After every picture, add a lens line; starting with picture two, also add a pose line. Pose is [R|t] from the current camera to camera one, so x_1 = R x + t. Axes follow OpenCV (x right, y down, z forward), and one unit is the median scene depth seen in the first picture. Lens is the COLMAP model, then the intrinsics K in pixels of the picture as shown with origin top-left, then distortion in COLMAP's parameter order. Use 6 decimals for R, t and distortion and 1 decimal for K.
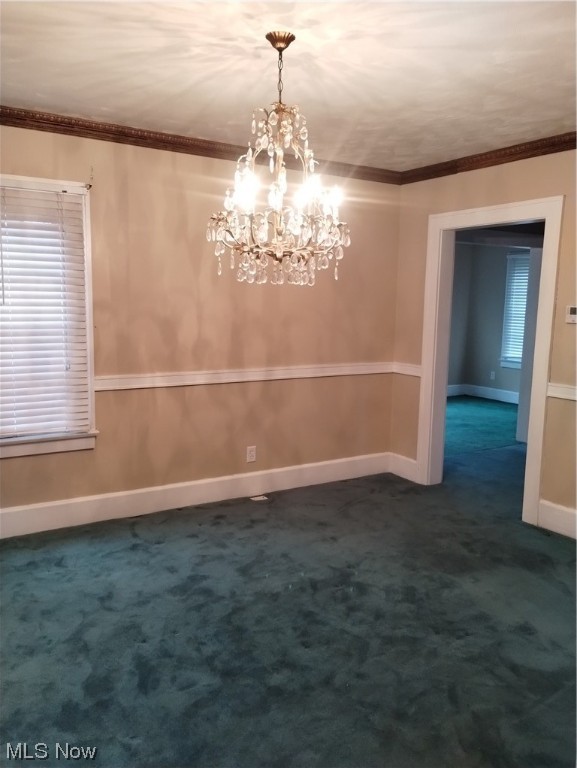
lens RADIAL K [[637.1, 0, 288.1], [0, 637.1, 384.3], [0, 0, 1]] dist [0.047260, -0.047215]
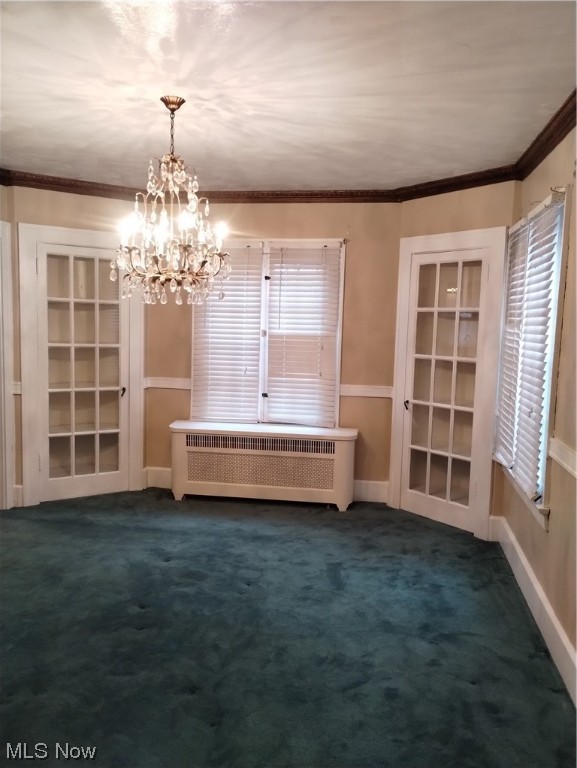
lens RADIAL K [[637.1, 0, 289.3], [0, 637.1, 380.5], [0, 0, 1]] dist [0.047260, -0.047215]
pose [[-0.659482, 0.043705, -0.750448, 0.712388], [-0.135391, 0.975077, 0.175767, -0.258653], [0.739427, 0.217519, -0.637129, 1.907518]]
